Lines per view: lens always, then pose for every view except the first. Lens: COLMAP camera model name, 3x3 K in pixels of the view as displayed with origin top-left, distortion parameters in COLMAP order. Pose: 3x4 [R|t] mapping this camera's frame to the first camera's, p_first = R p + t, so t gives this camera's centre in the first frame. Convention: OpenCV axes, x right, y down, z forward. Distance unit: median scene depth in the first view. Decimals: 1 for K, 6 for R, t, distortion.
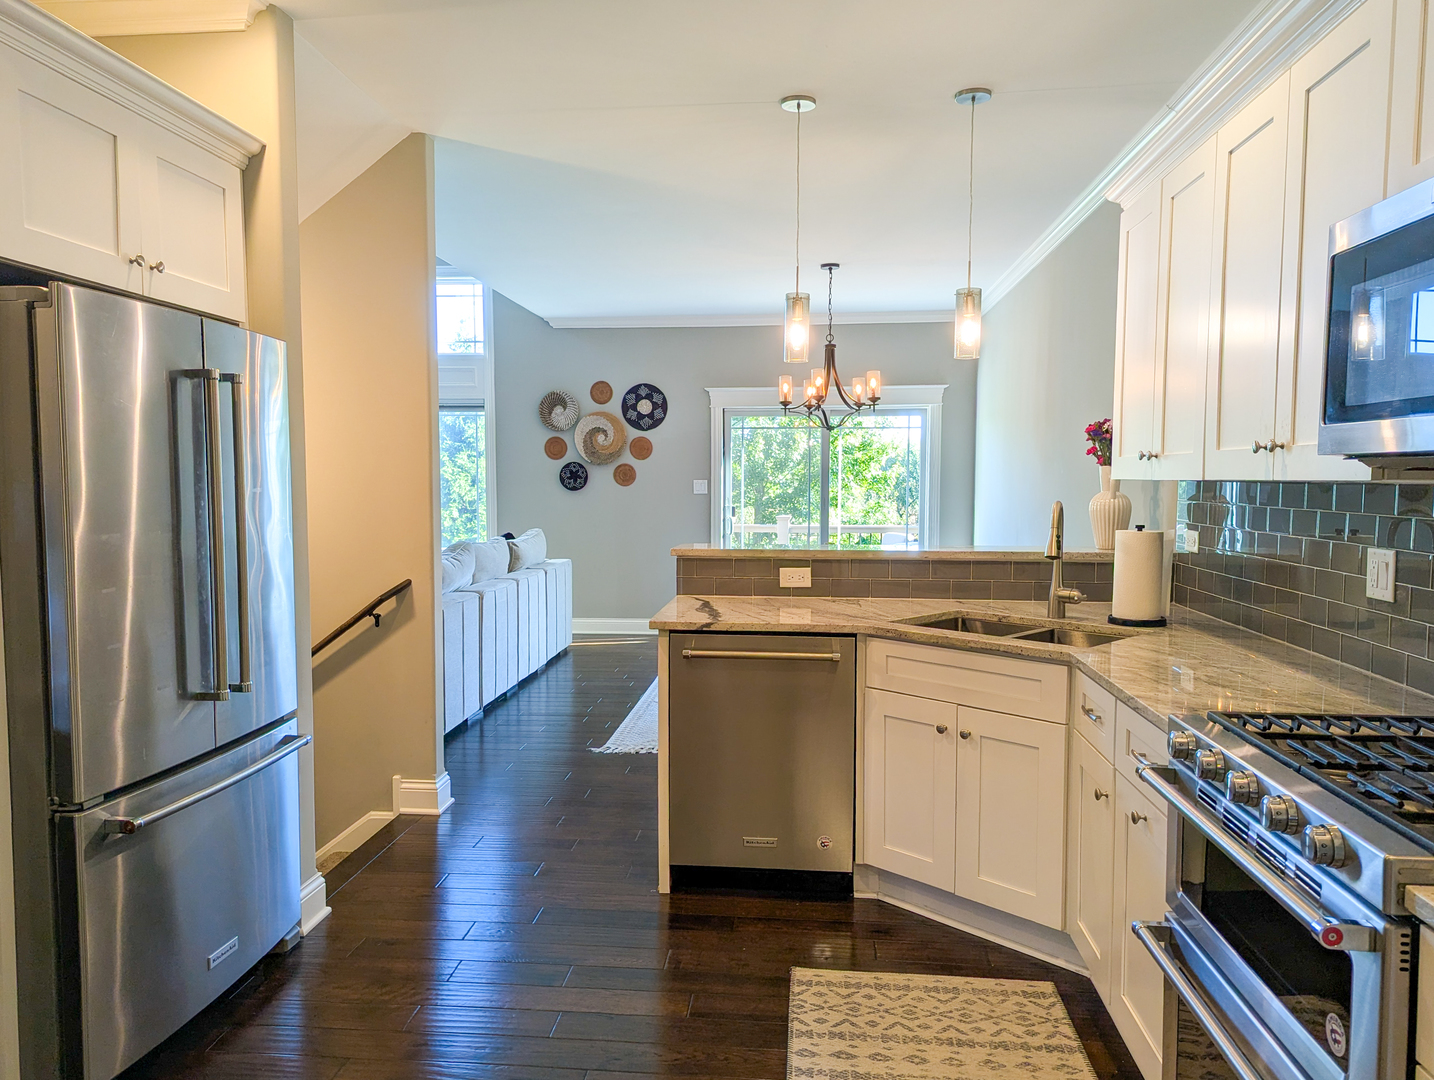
lens RADIAL K [[1013.8, 0, 714.6], [0, 1013.8, 548.9], [0, 0, 1]] dist [0.054359, -0.048567]
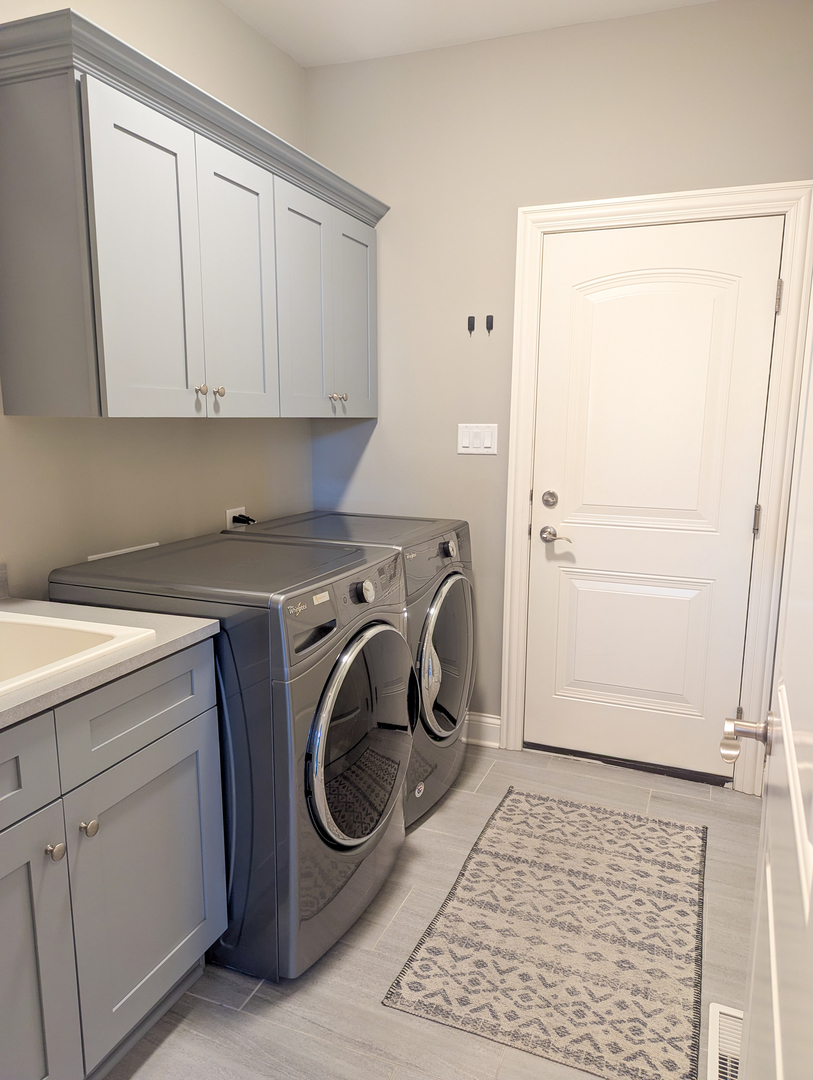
lens RADIAL K [[763.6, 0, 417.4], [0, 763.6, 529.8], [0, 0, 1]] dist [0.054359, -0.048567]
pose [[-0.961034, -0.042678, 0.273117, 0.135698], [0.018594, 0.975792, 0.217907, -0.151005], [-0.275806, 0.214495, -0.936976, 1.438021]]
